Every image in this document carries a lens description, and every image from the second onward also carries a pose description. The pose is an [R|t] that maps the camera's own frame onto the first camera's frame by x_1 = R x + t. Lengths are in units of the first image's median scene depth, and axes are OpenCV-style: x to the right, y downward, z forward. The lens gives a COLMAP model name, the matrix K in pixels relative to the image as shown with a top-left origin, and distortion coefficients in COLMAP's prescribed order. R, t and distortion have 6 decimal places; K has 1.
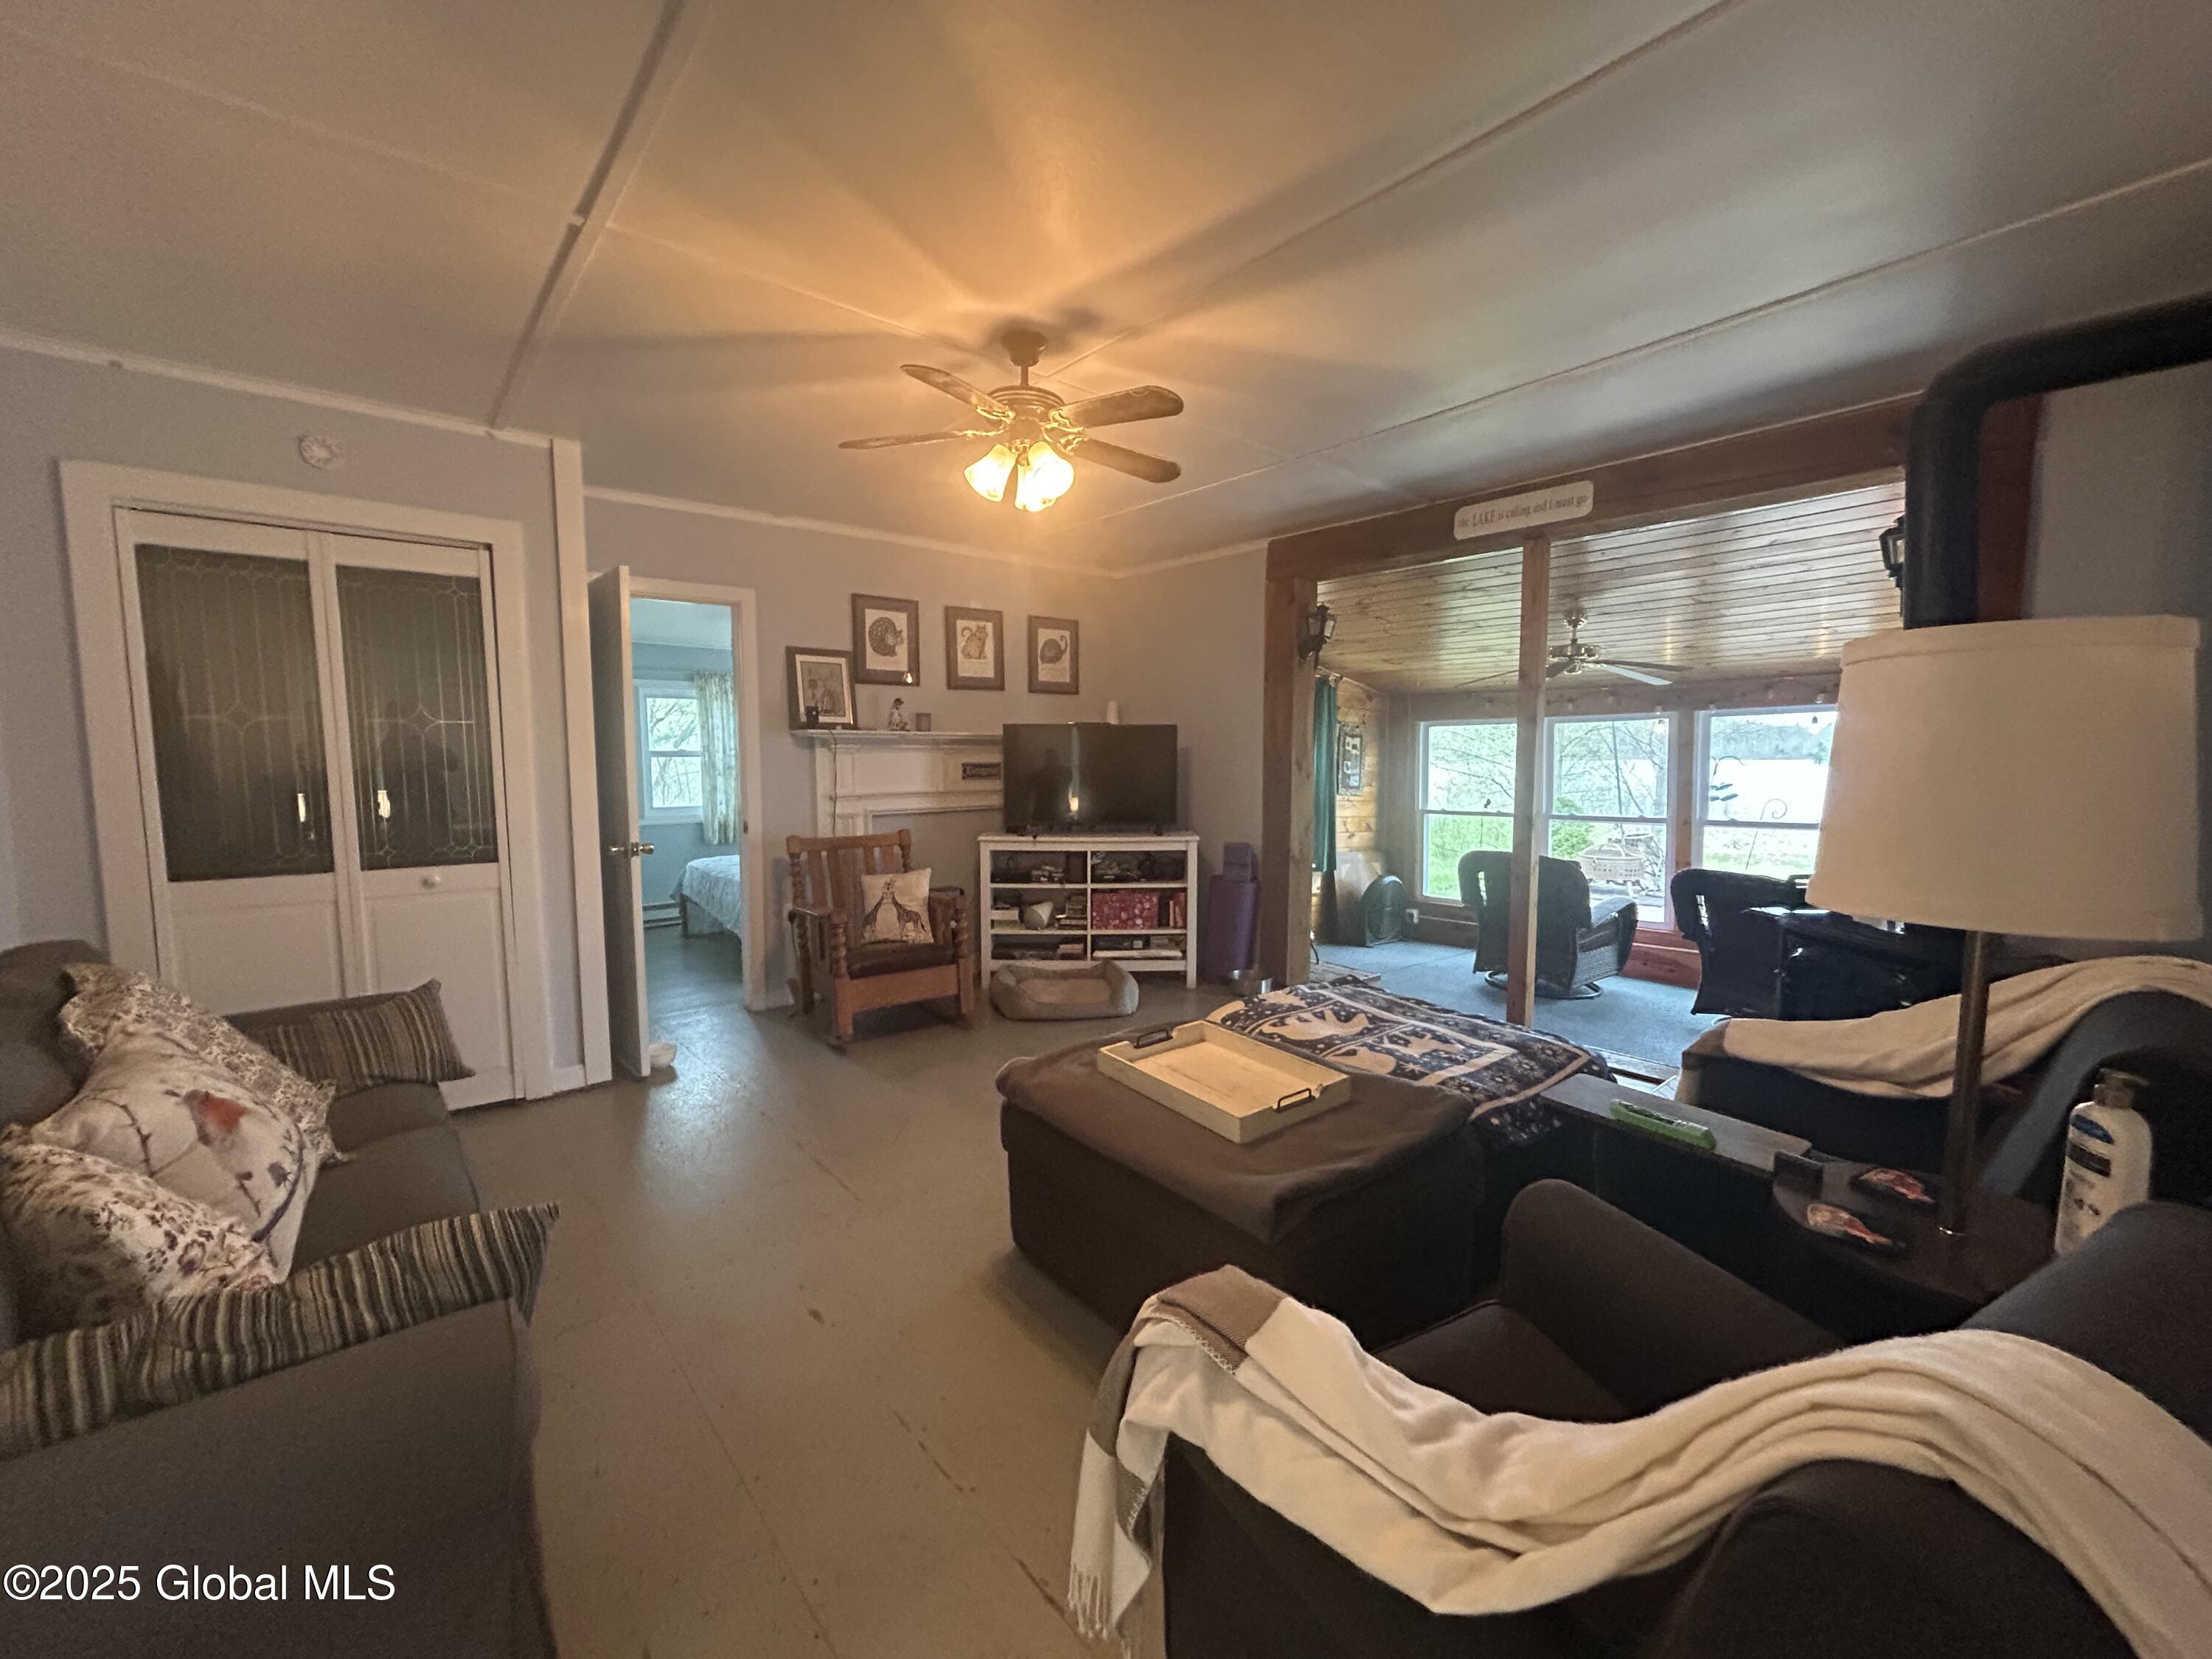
lens RADIAL K [[891.9, 0, 1108.8], [0, 891.9, 827.7], [0, 0, 1]] dist [-0.000310, -0.000247]
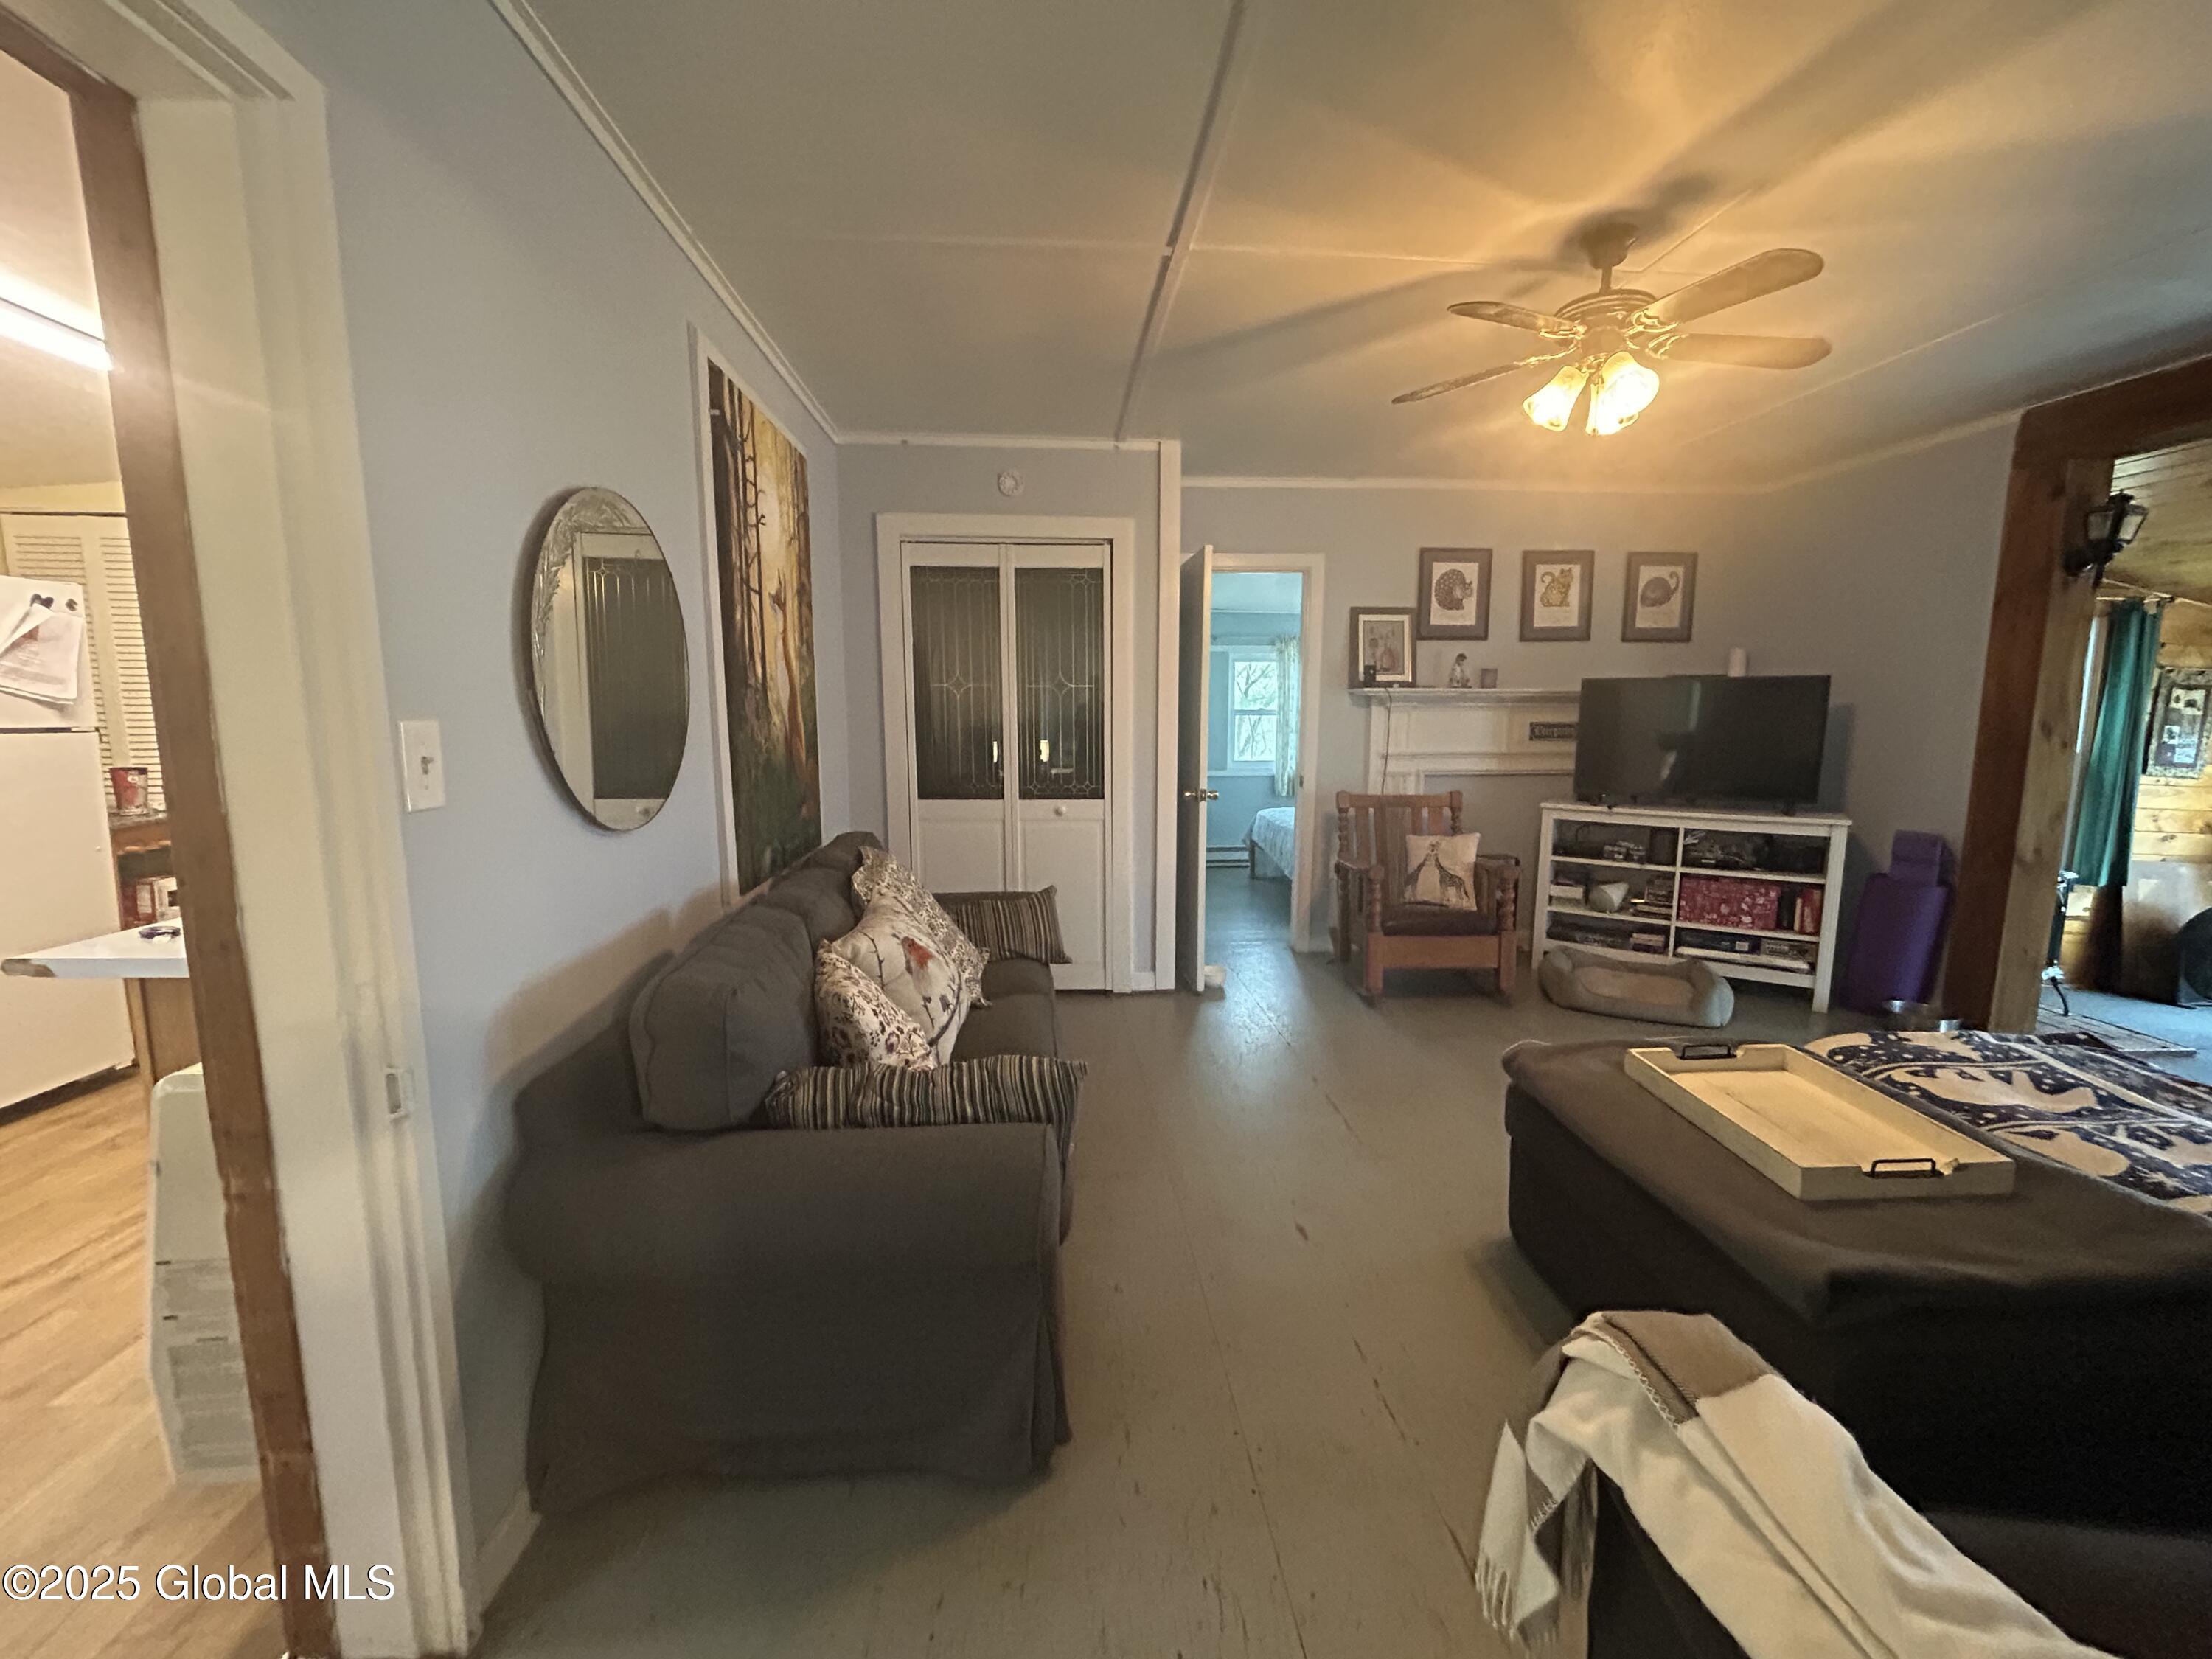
lens RADIAL K [[898.2, 0, 1116.6], [0, 898.2, 826.7], [0, 0, 1]] dist [-0.000153, -0.000447]
pose [[0.810809, 0.076104, -0.580342, 0.057043], [-0.050945, 0.996924, 0.059557, 0.001998], [0.583089, -0.018724, 0.812192, -0.005643]]
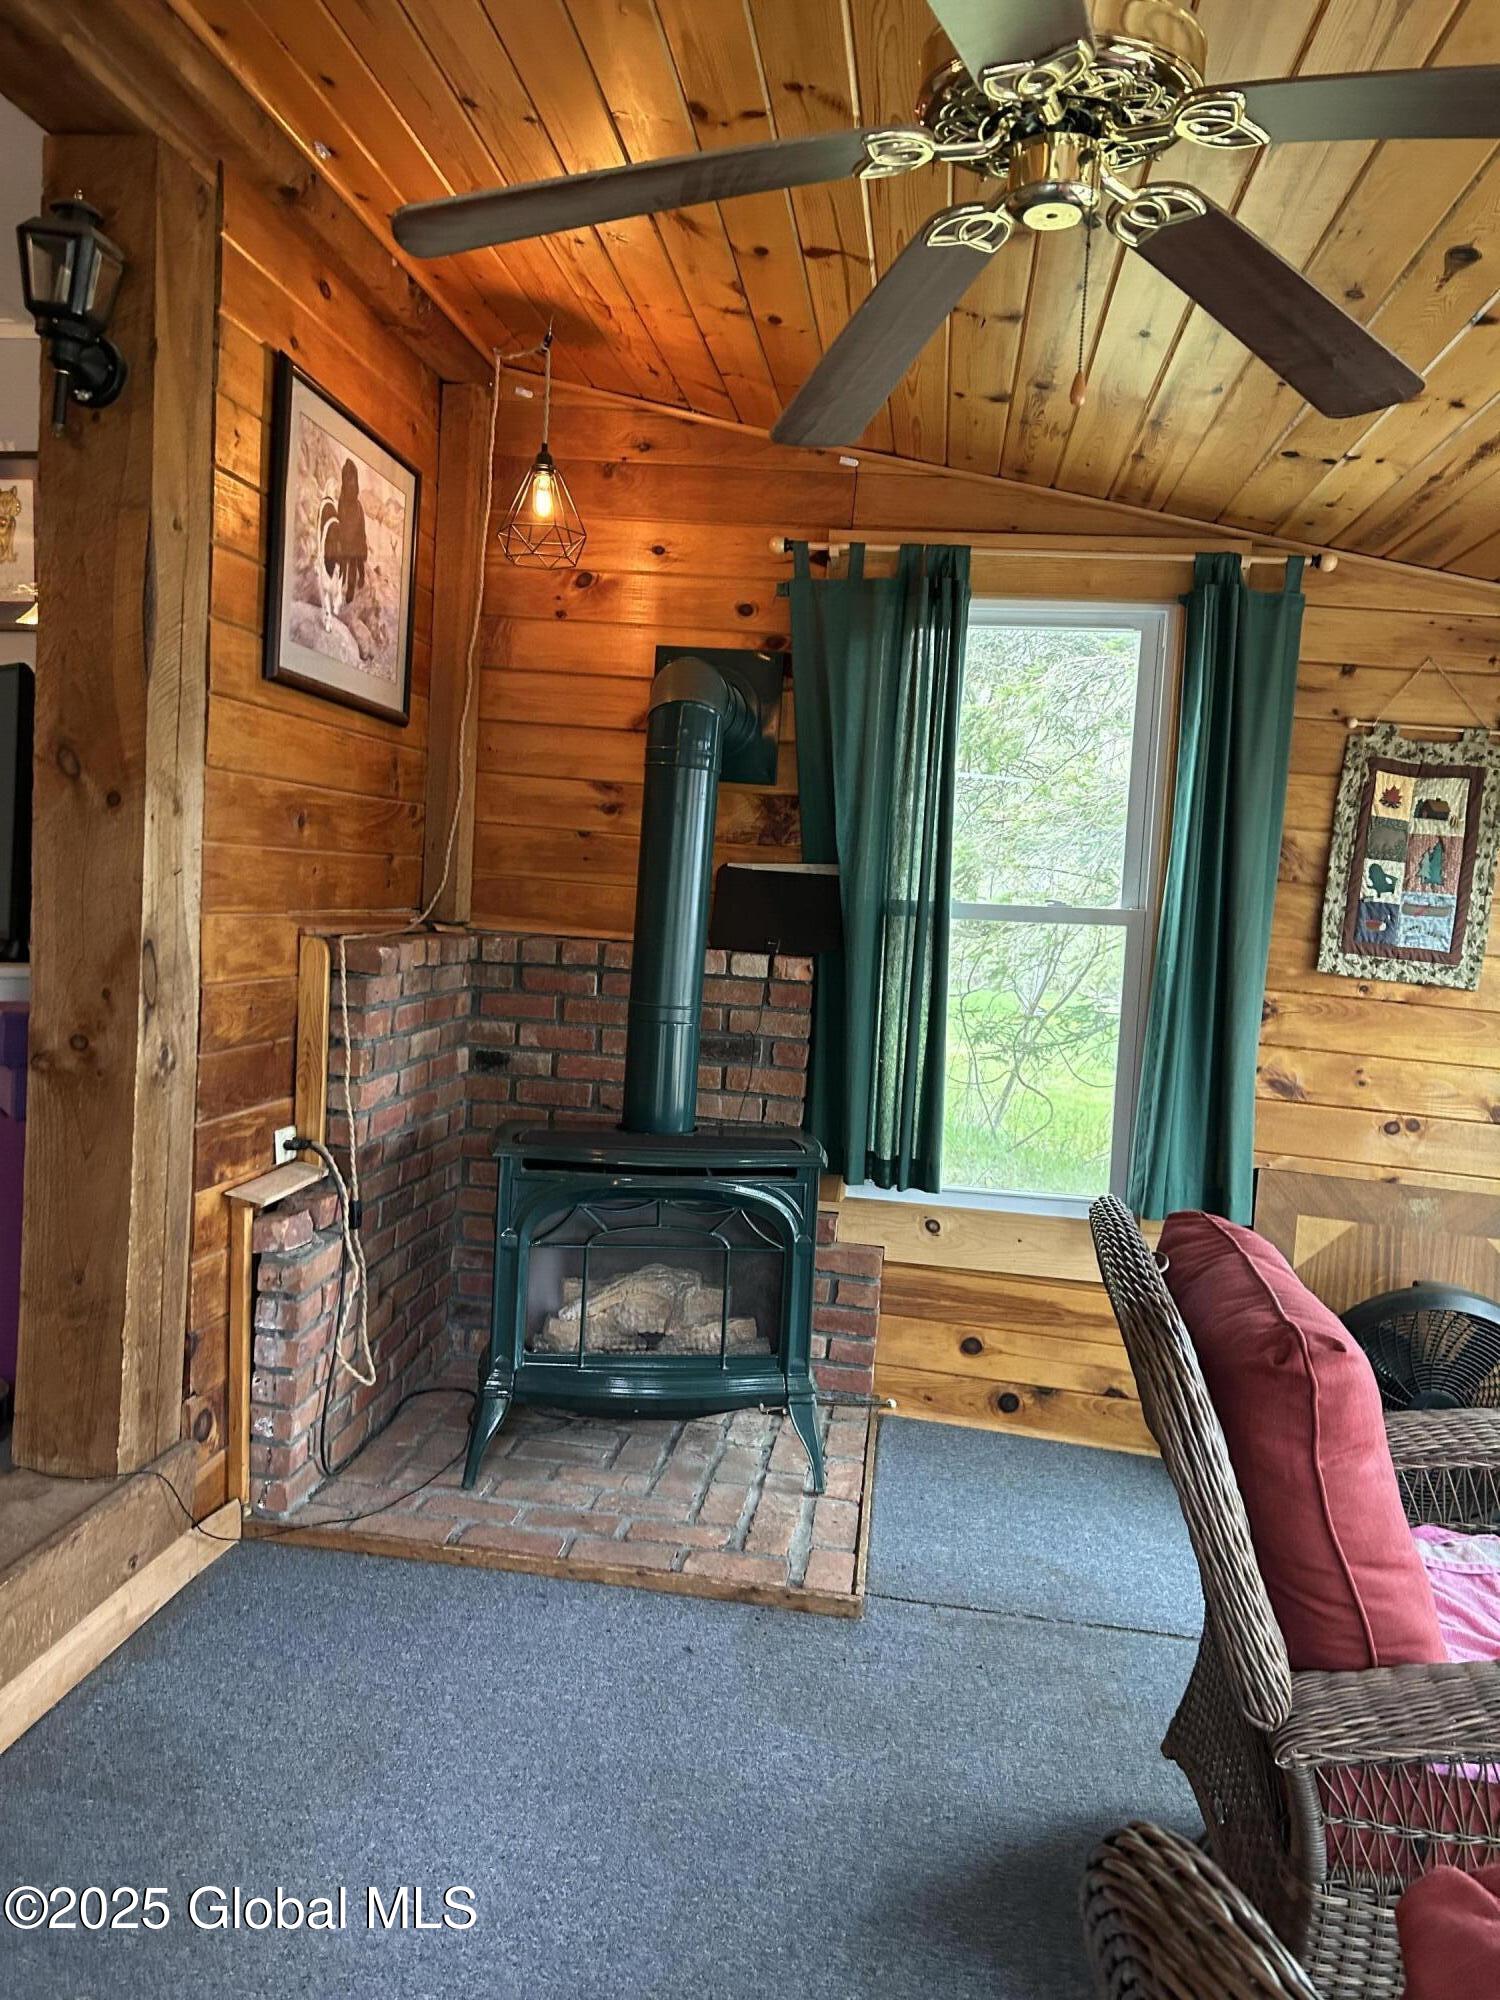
lens RADIAL K [[1493.4, 0, 750.0], [0, 1493.4, 1000.0], [0, 0, 1]] dist [0.063138, -0.057248]
pose [[0.669510, 0.101809, -0.735793, 1.171417], [-0.118714, 0.992496, 0.029308, -0.049398], [0.733256, 0.067727, 0.676572, 1.275421]]
